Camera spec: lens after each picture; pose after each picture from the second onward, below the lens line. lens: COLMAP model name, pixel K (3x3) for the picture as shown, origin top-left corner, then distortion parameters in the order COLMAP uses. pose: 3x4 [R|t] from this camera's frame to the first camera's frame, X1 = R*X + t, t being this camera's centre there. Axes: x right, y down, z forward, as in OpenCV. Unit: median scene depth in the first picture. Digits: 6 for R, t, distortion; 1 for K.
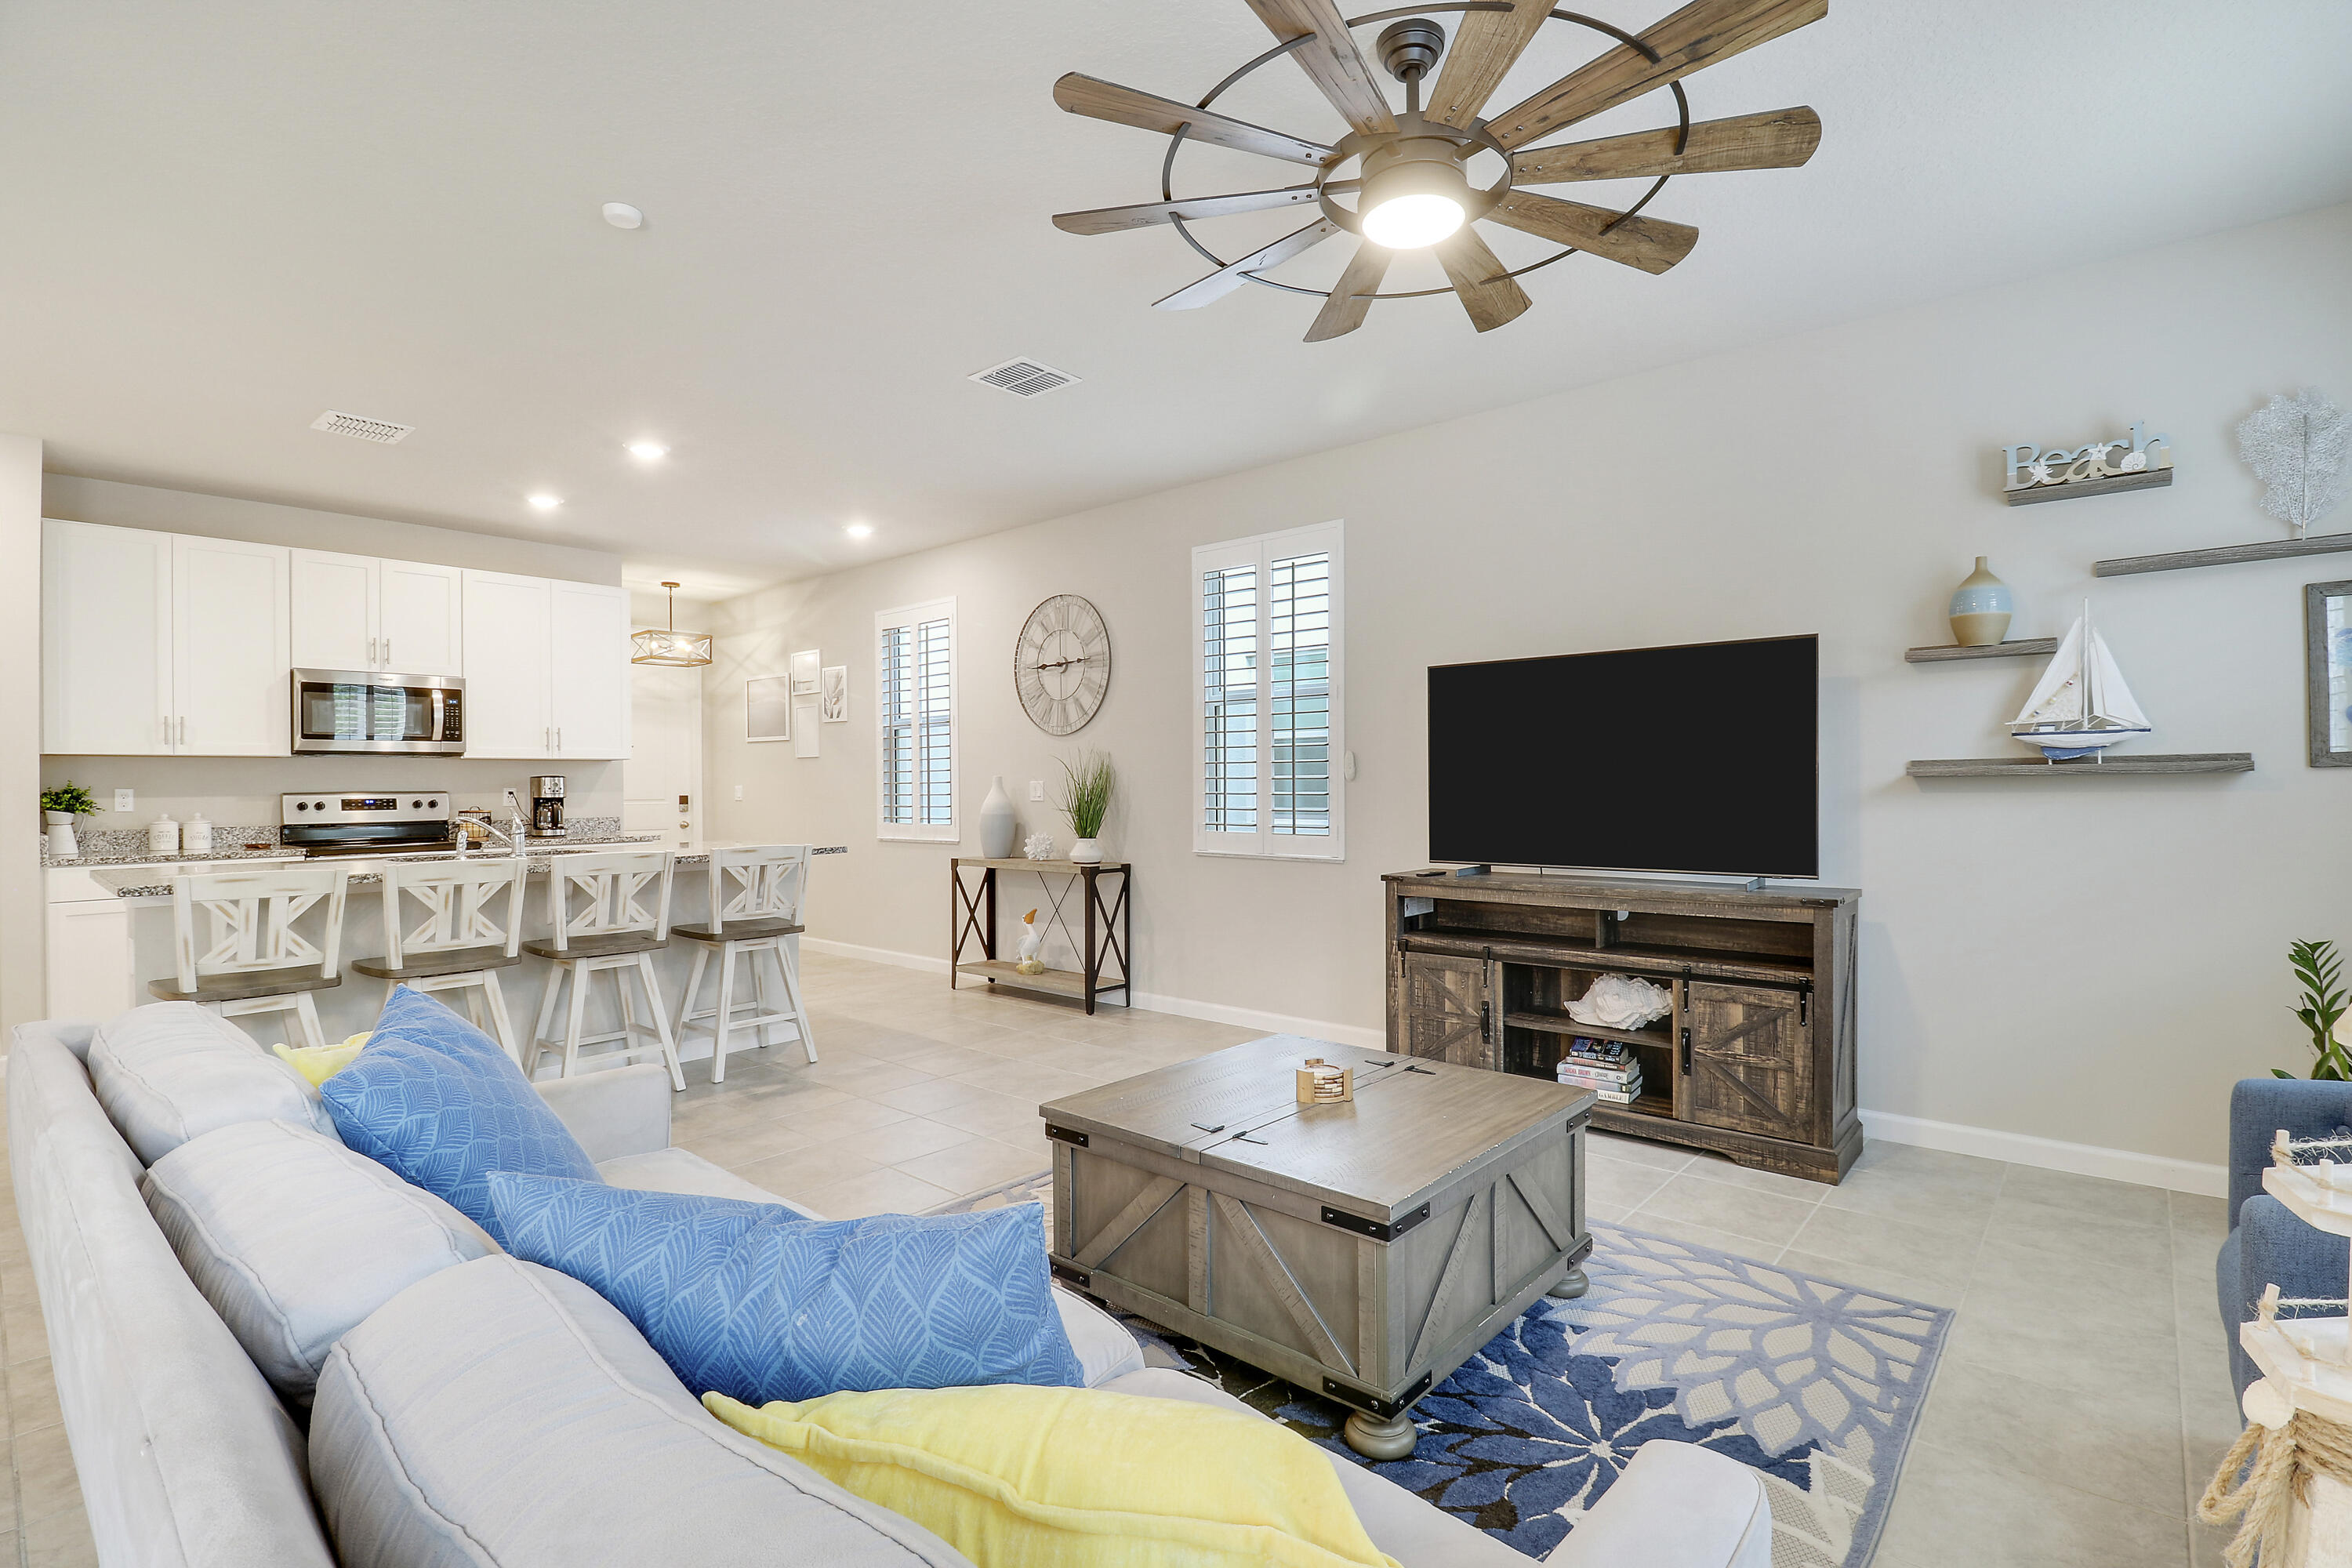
lens RADIAL K [[1101.0, 0, 1186.7], [0, 1101.0, 778.9], [0, 0, 1]] dist [-0.000910, -0.013102]
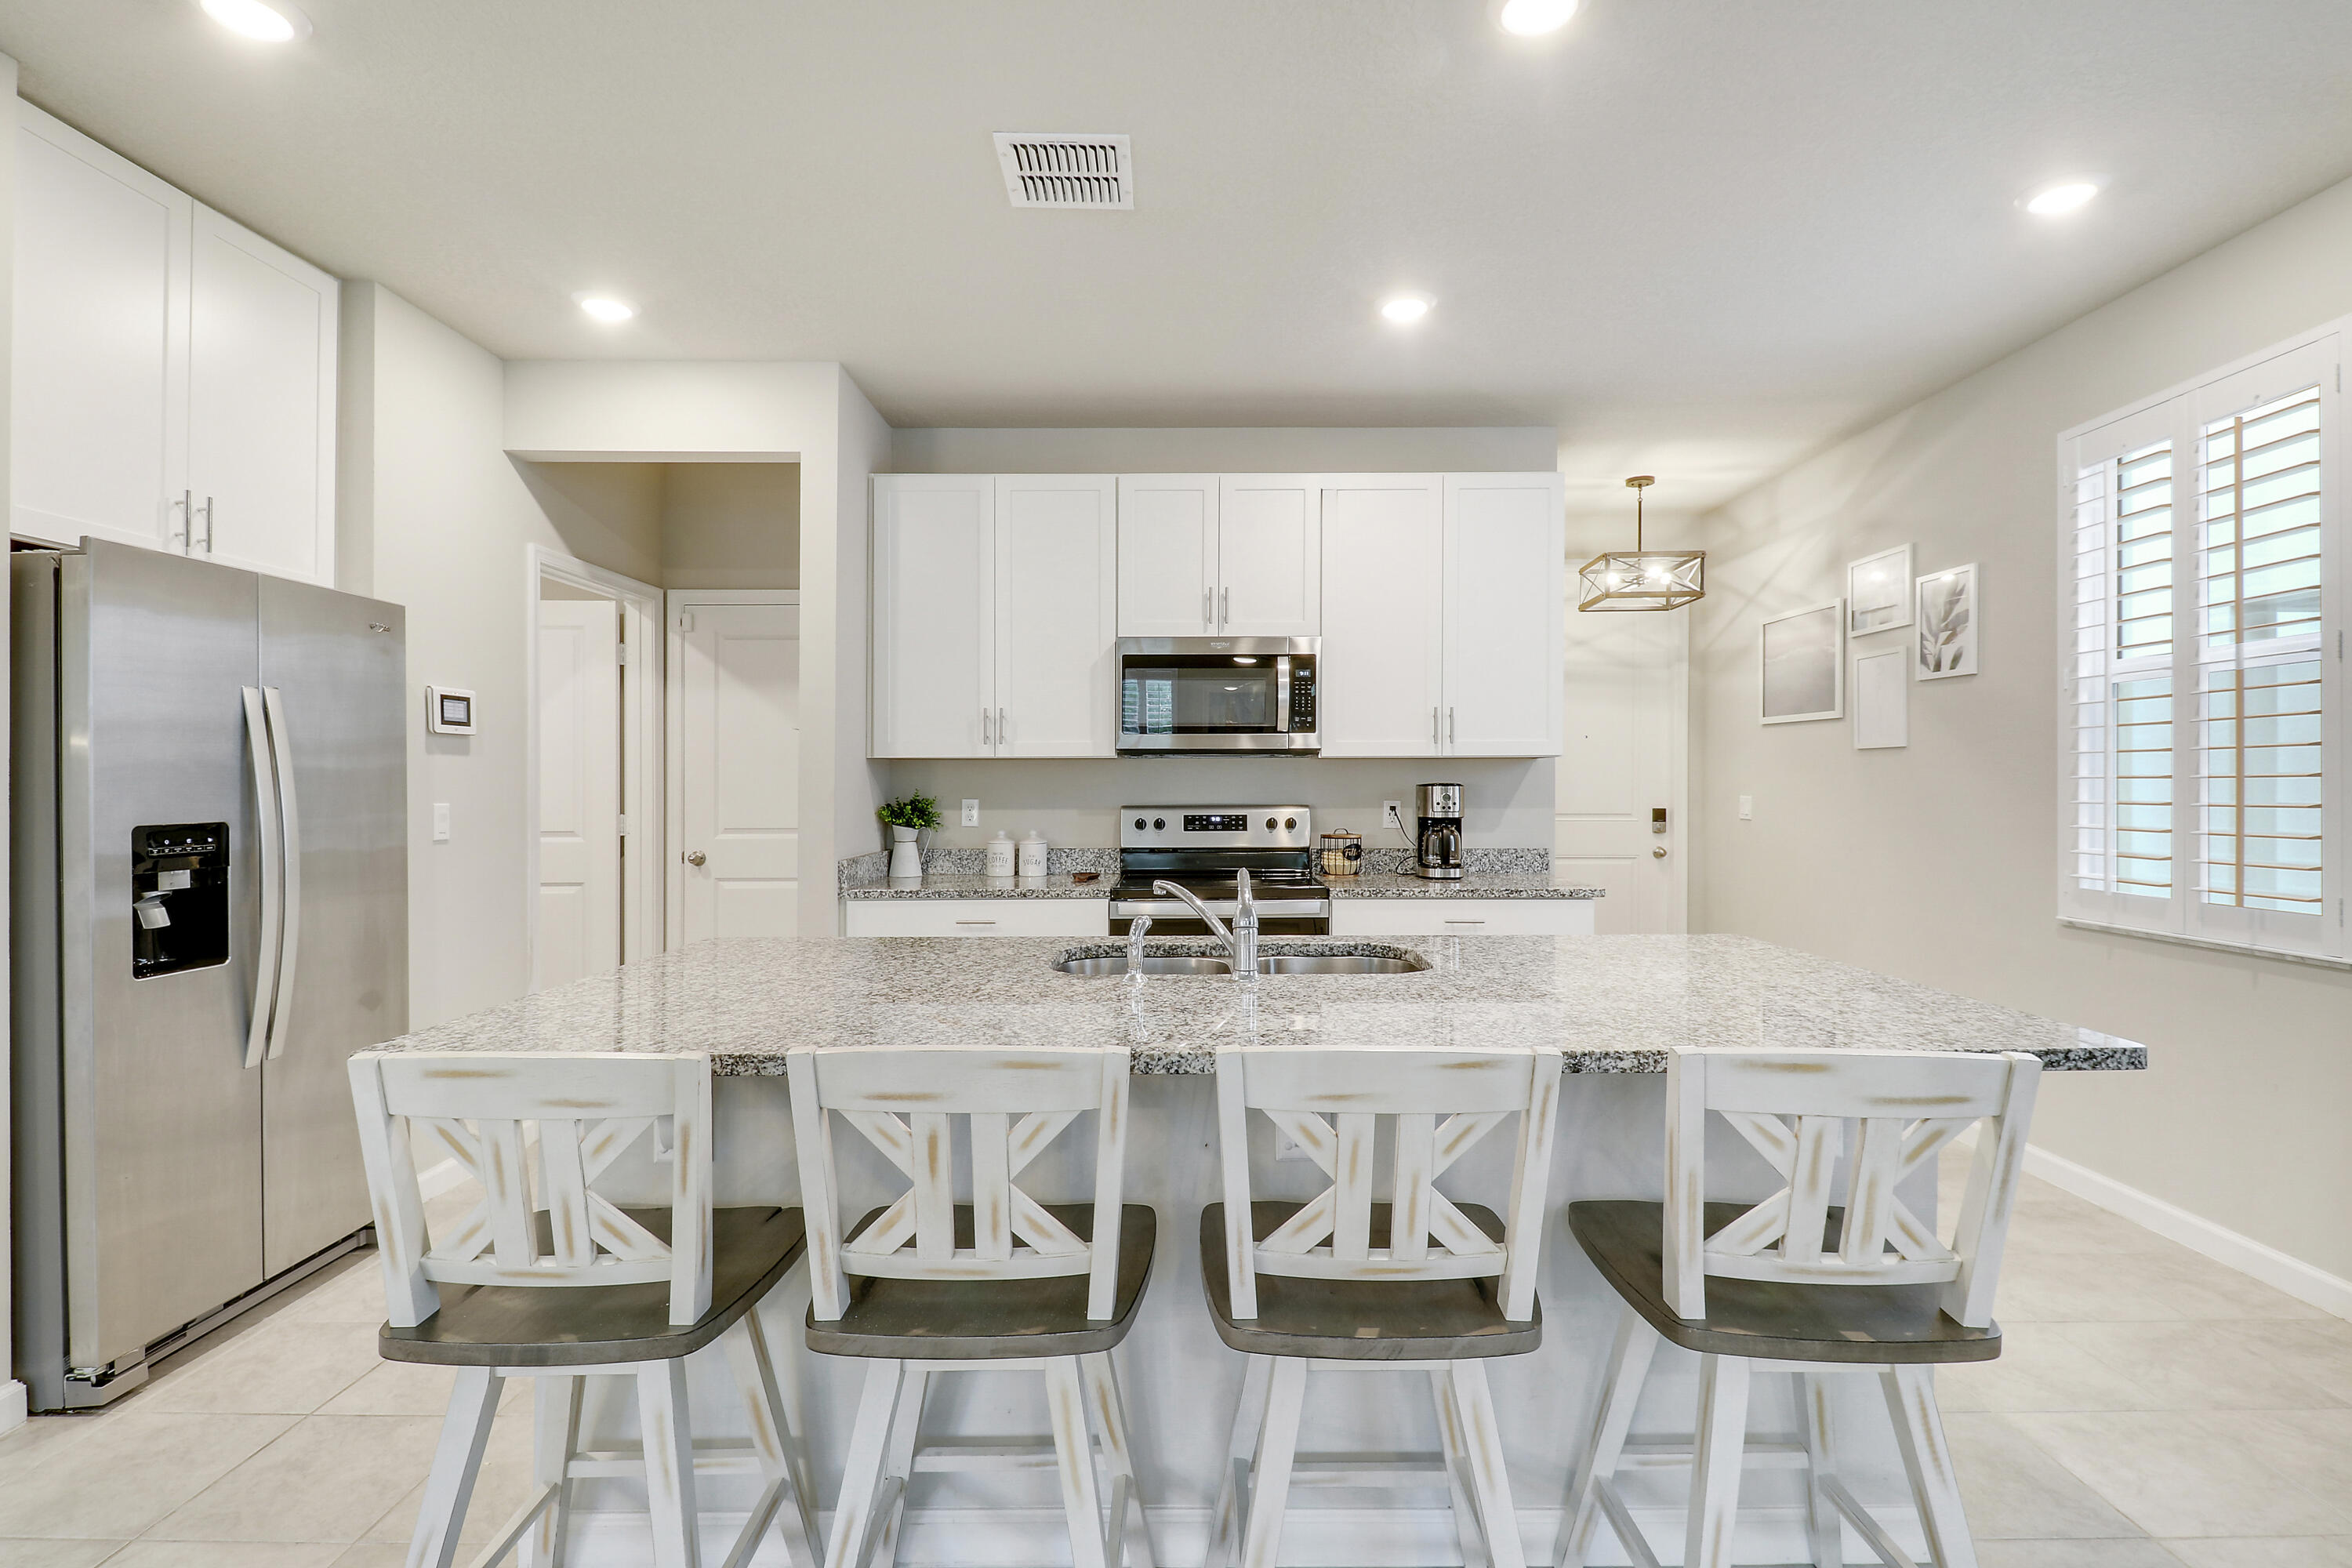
lens RADIAL K [[1116.3, 0, 1177.6], [0, 1116.3, 807.0], [0, 0, 1]] dist [0.000629, -0.000530]
pose [[0.658400, 0.023264, -0.752308, -0.200503], [-0.000324, 0.999531, 0.030625, -0.009444], [0.752668, -0.019920, 0.658099, 0.478430]]
